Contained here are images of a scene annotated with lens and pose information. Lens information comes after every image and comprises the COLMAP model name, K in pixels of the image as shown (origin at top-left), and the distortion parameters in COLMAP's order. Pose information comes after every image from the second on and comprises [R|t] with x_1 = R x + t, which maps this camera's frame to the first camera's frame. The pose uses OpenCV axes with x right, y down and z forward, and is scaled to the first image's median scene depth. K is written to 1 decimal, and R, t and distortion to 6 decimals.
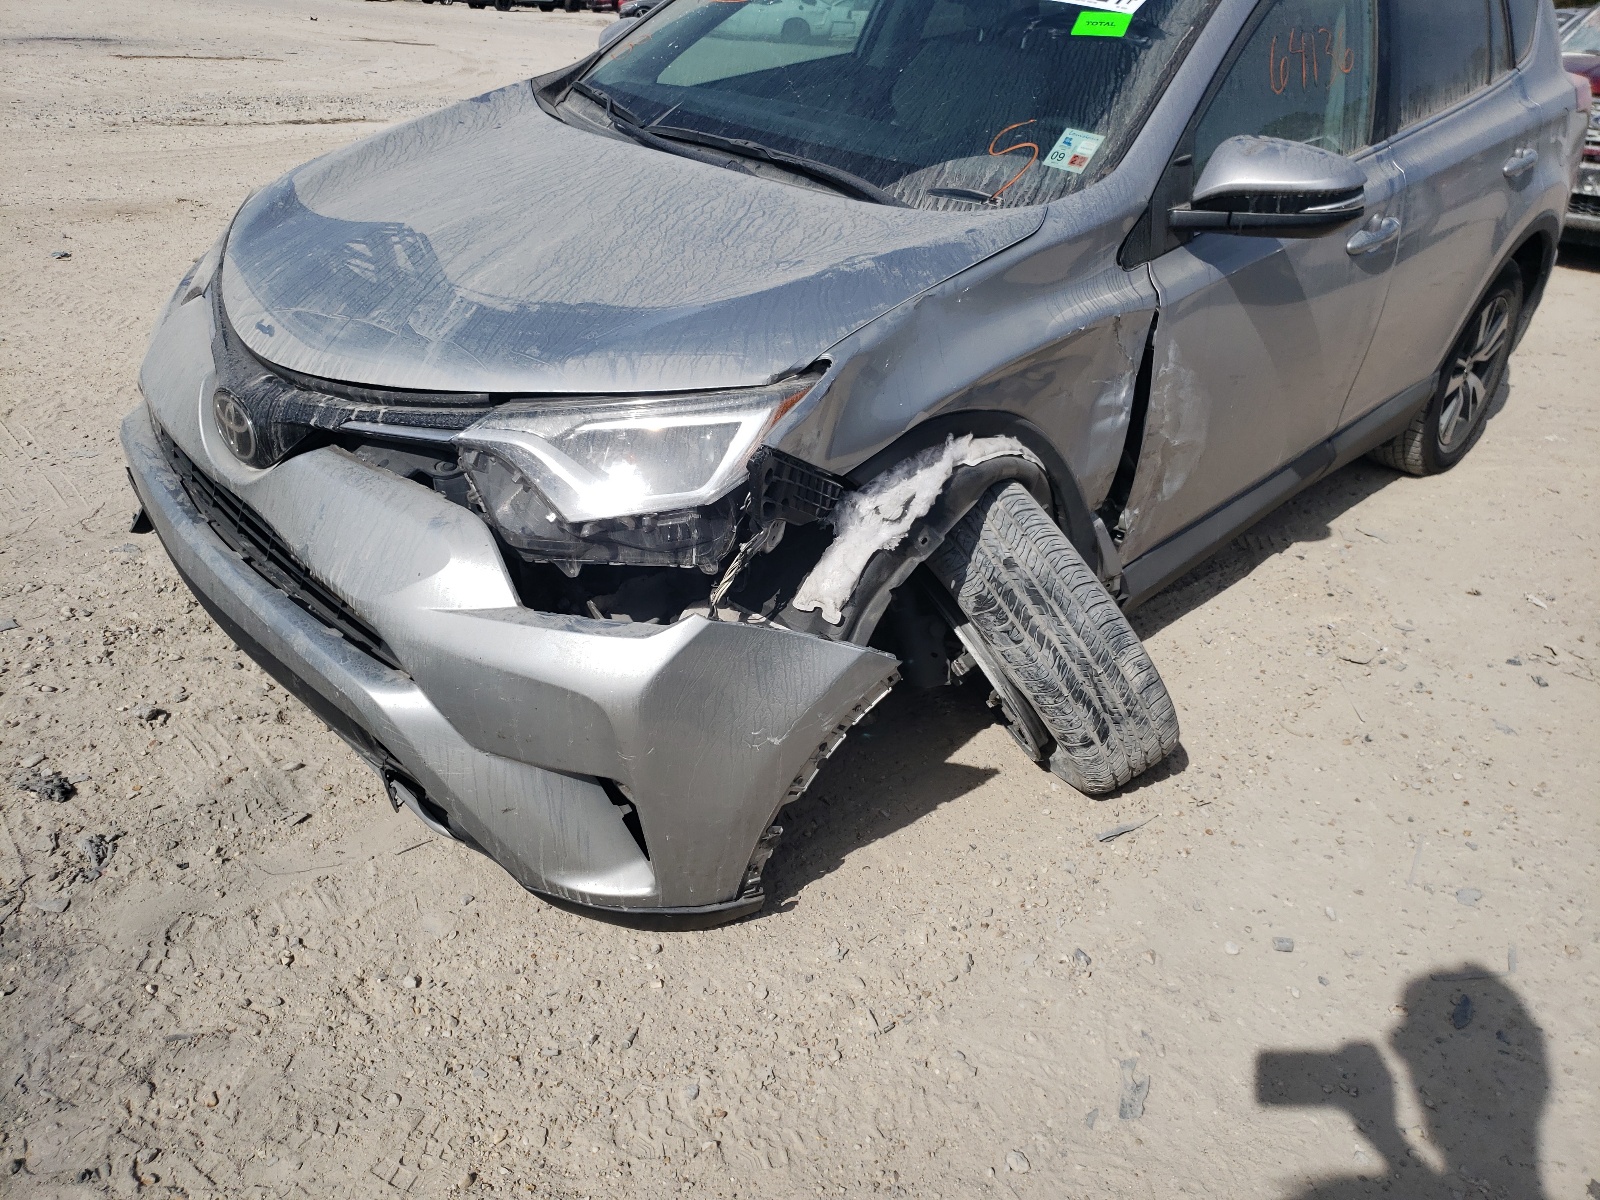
lens RADIAL K [[1298.4, 0, 849.9], [0, 1298.4, 595.7], [0, 0, 1]] dist [-0.000280, 0.013856]
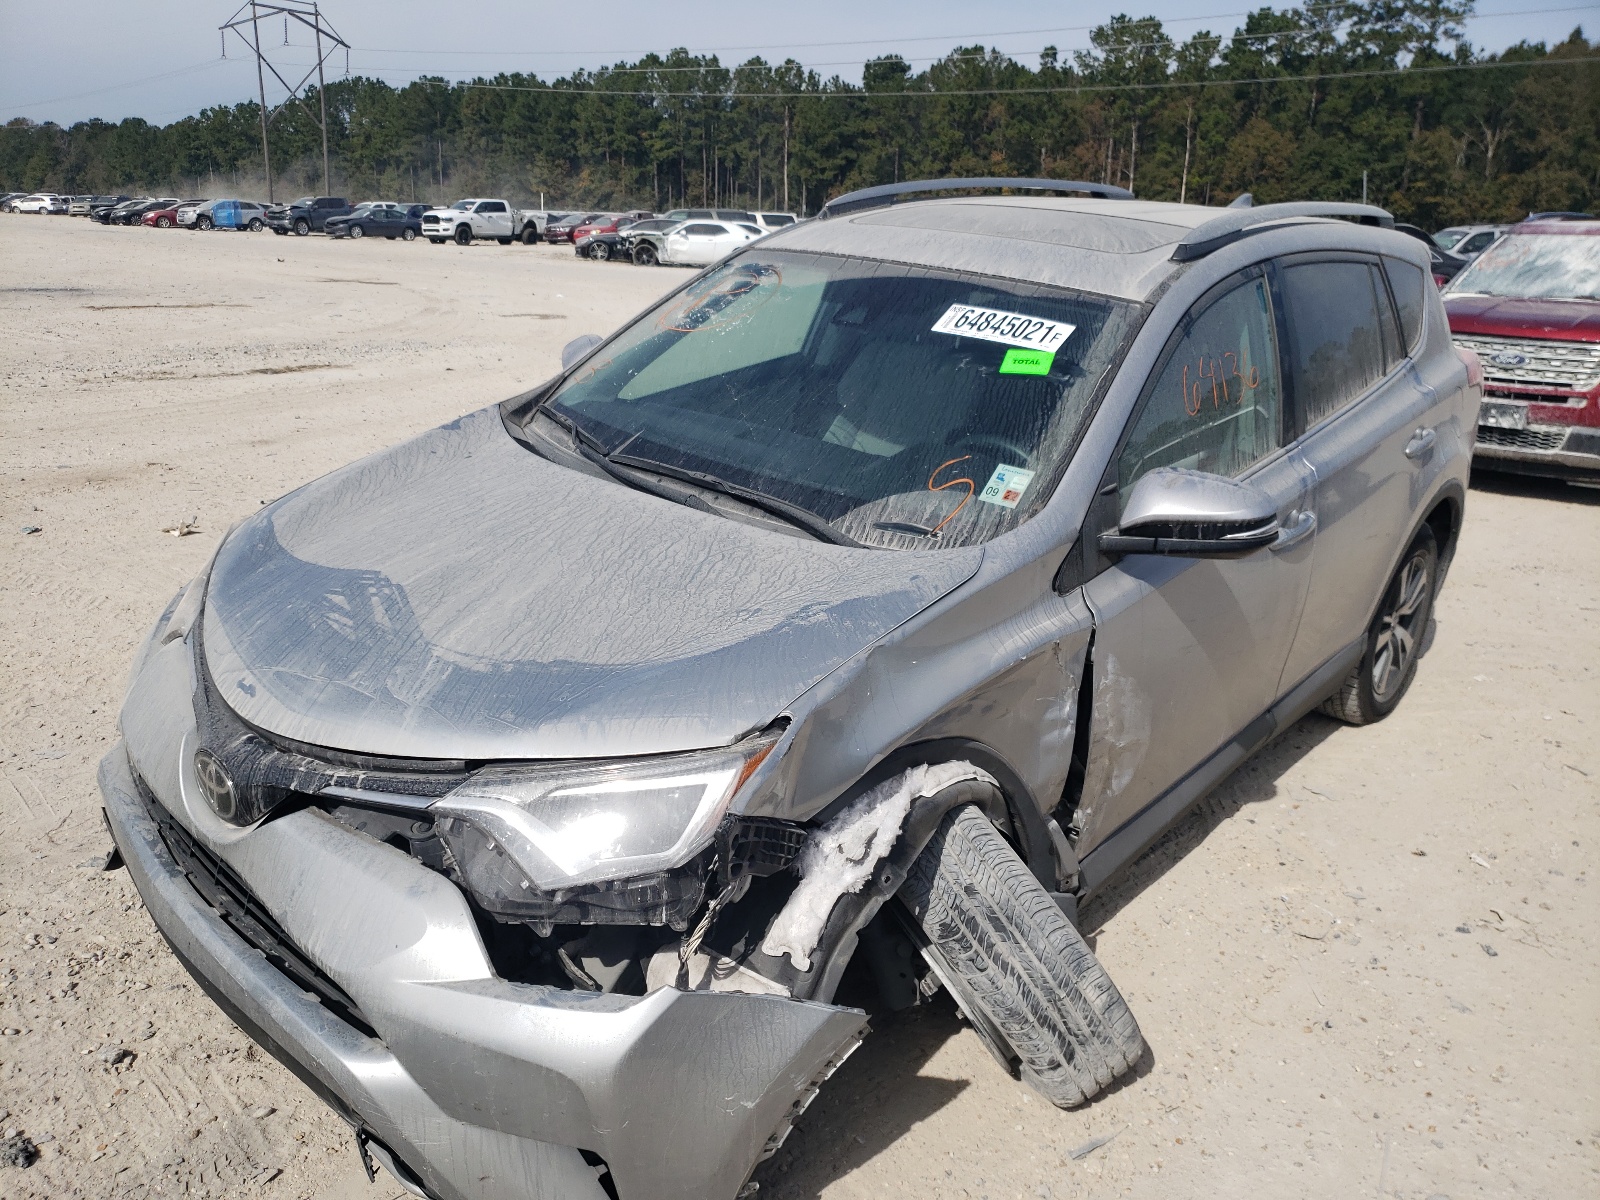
lens RADIAL K [[1298.4, 0, 849.9], [0, 1298.4, 595.7], [0, 0, 1]] dist [-0.000280, 0.013856]
pose [[0.998788, -0.037347, 0.032058, 0.002658], [0.041329, 0.990090, -0.134212, -0.109872], [-0.026728, 0.135374, 0.990434, -0.051666]]
